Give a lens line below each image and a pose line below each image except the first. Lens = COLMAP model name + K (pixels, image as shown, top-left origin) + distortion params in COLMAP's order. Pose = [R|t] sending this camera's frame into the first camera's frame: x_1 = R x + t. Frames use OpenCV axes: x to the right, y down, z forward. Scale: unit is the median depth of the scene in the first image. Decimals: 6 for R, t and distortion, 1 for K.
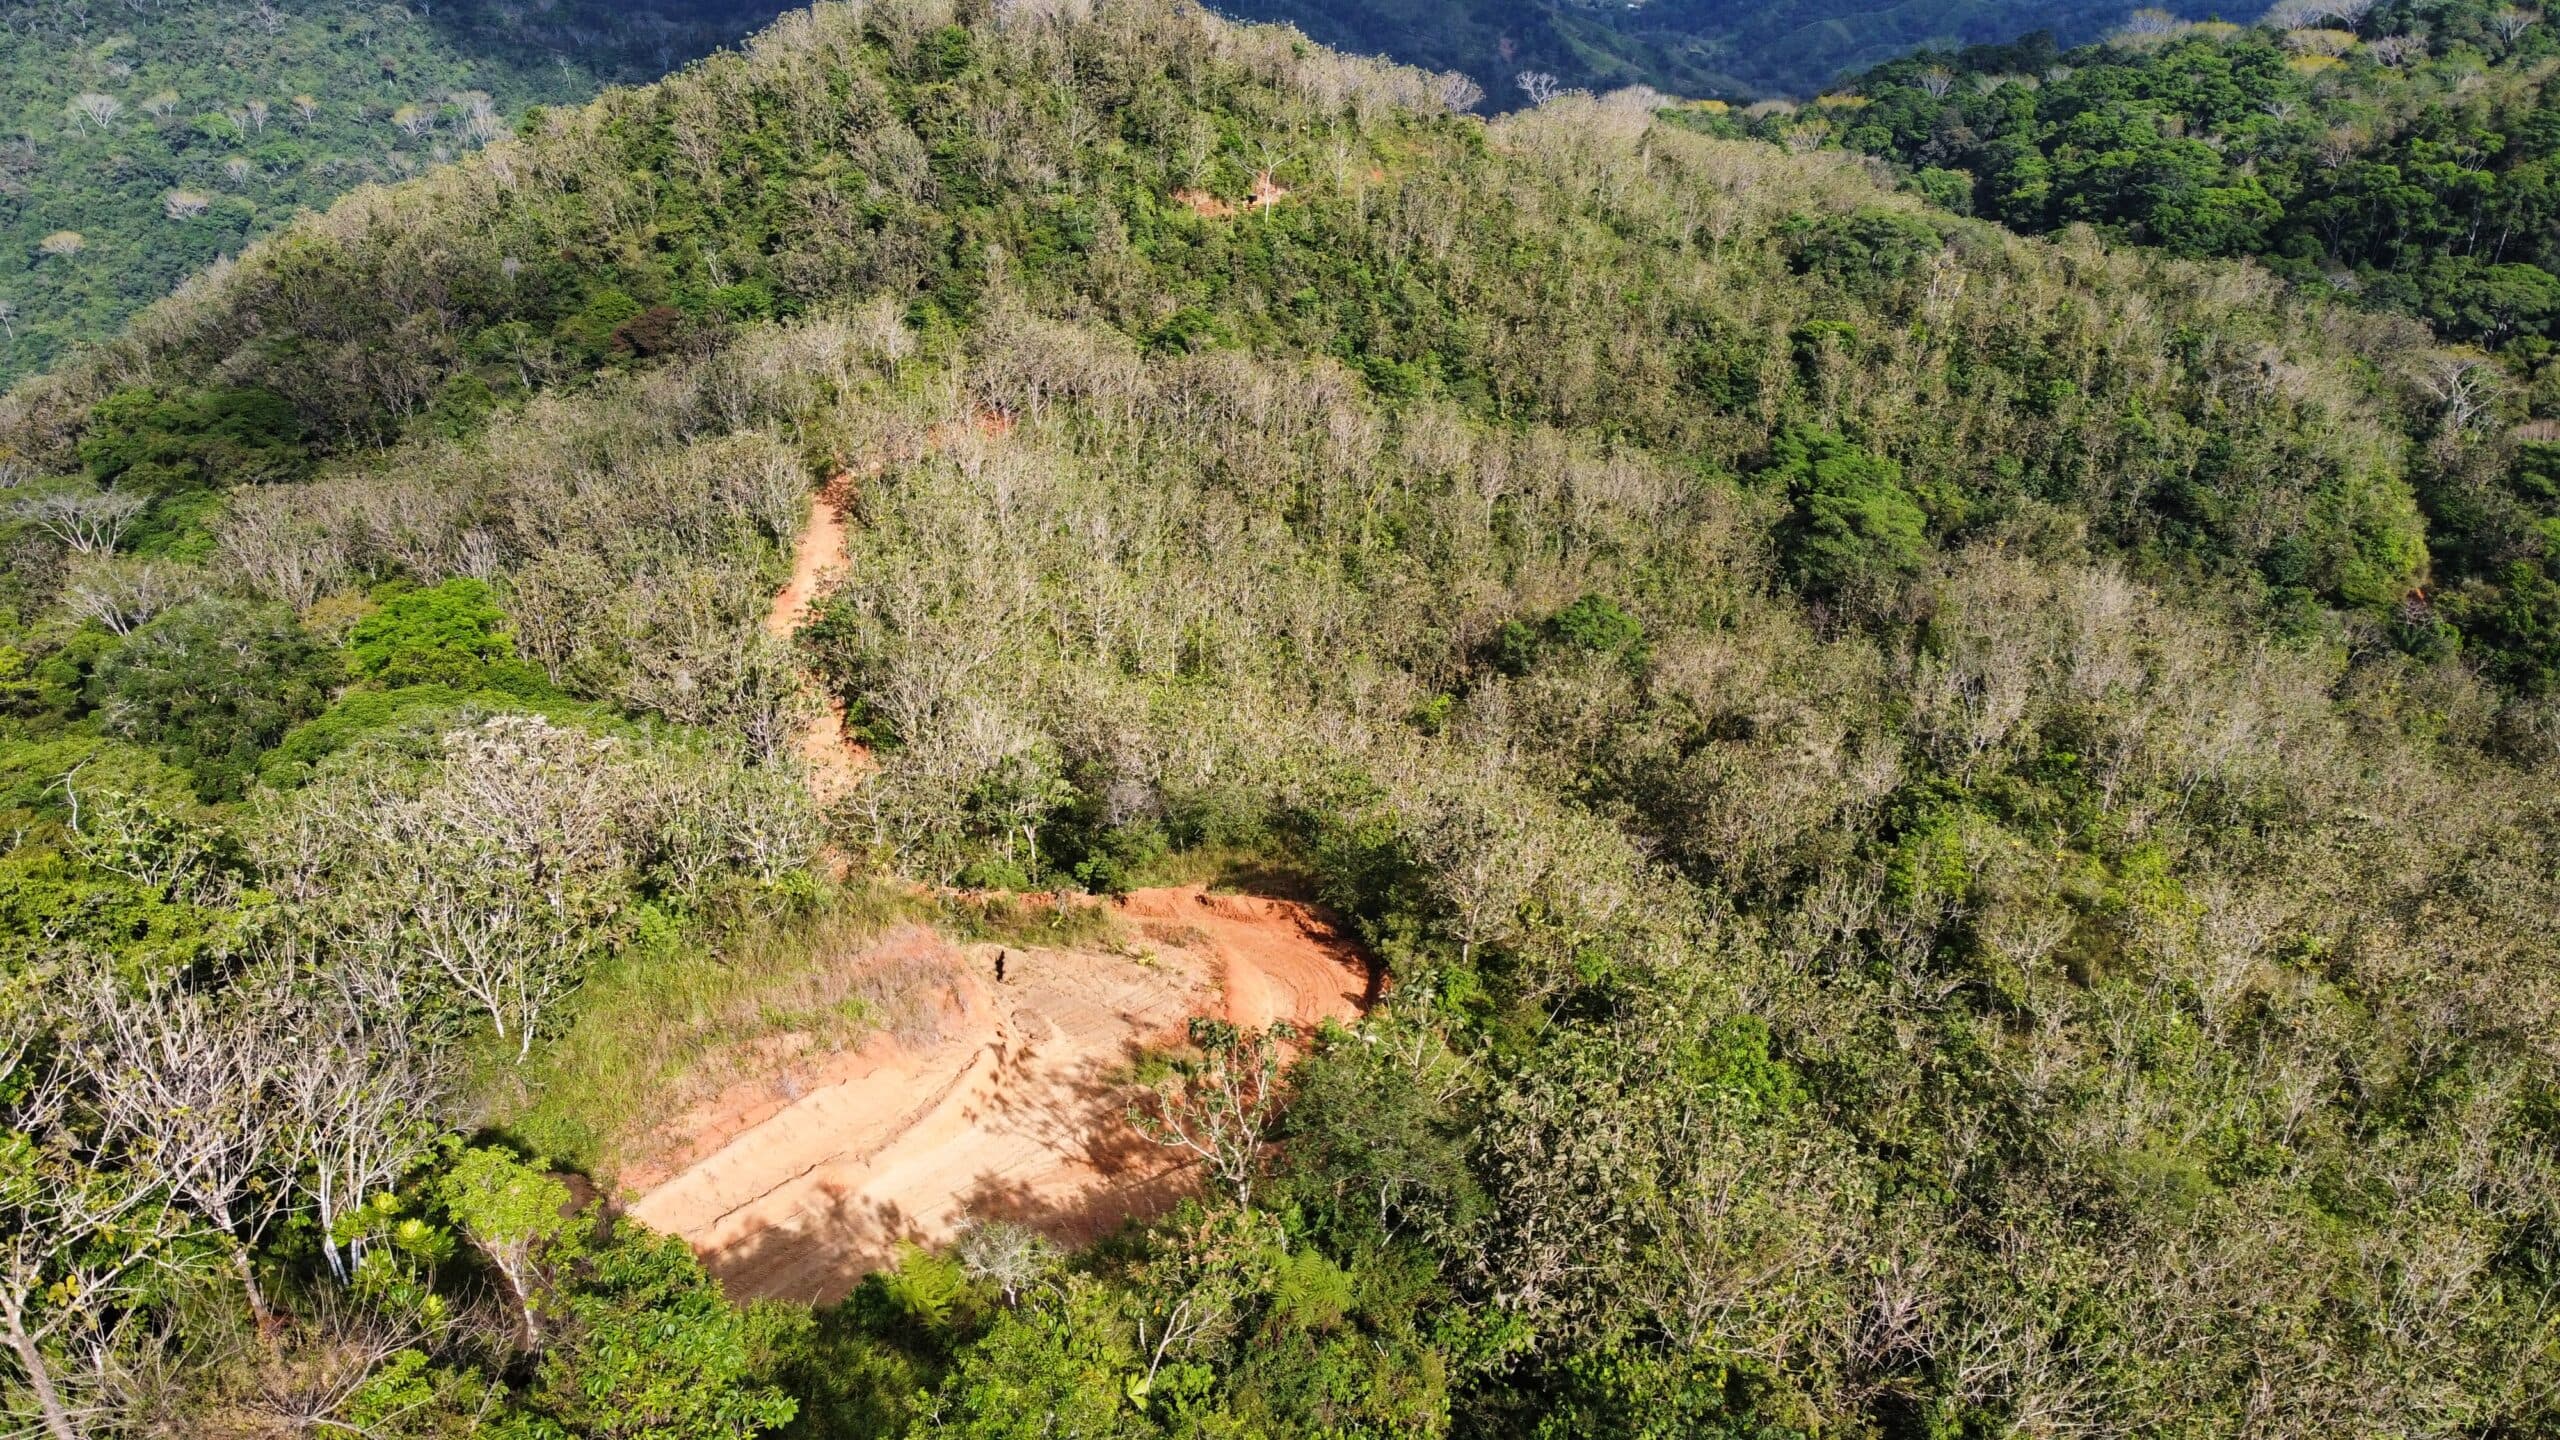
lens RADIAL K [[1912.7, 0, 1277.9], [0, 1912.7, 721.5], [0, 0, 1]] dist [-0.015374, 0.006730]
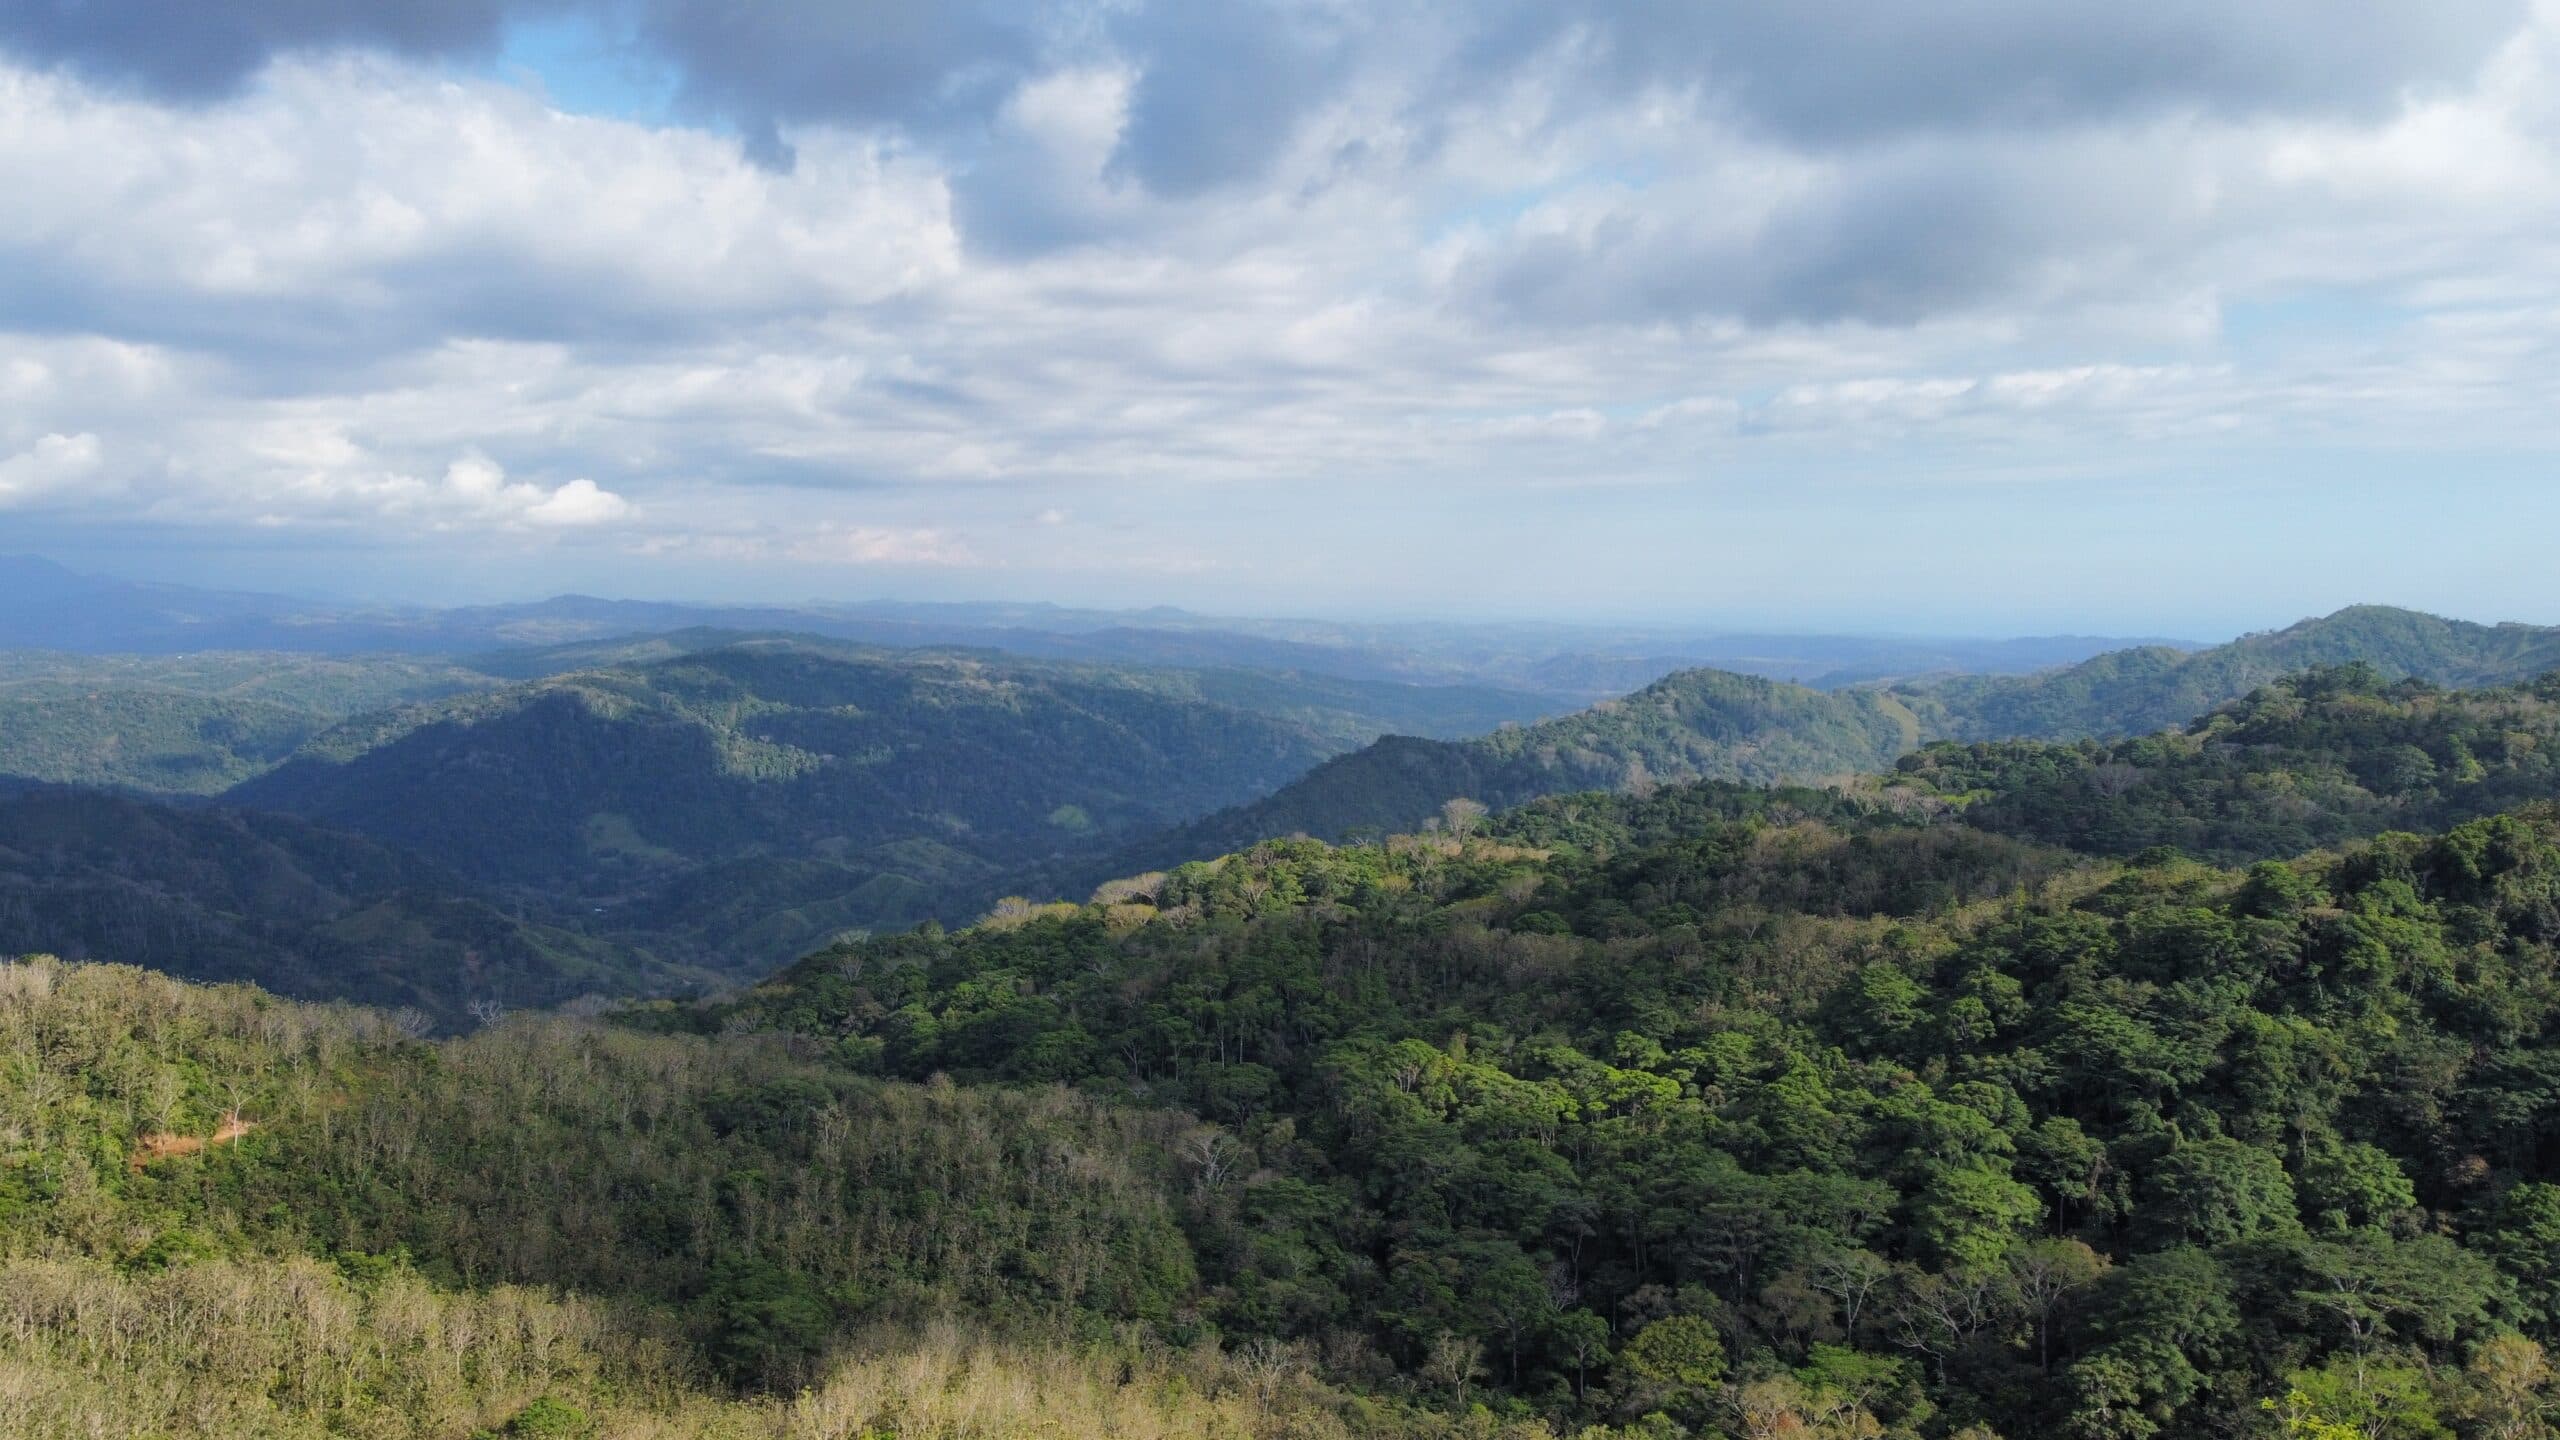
lens RADIAL K [[1912.7, 0, 1281.1], [0, 1912.7, 723.1], [0, 0, 1]] dist [-0.015374, 0.006730]
pose [[0.870330, -0.022619, 0.491949, -0.016232], [0.233195, 0.898780, -0.371233, 0.076920], [-0.433757, 0.437815, 0.787510, -0.281025]]
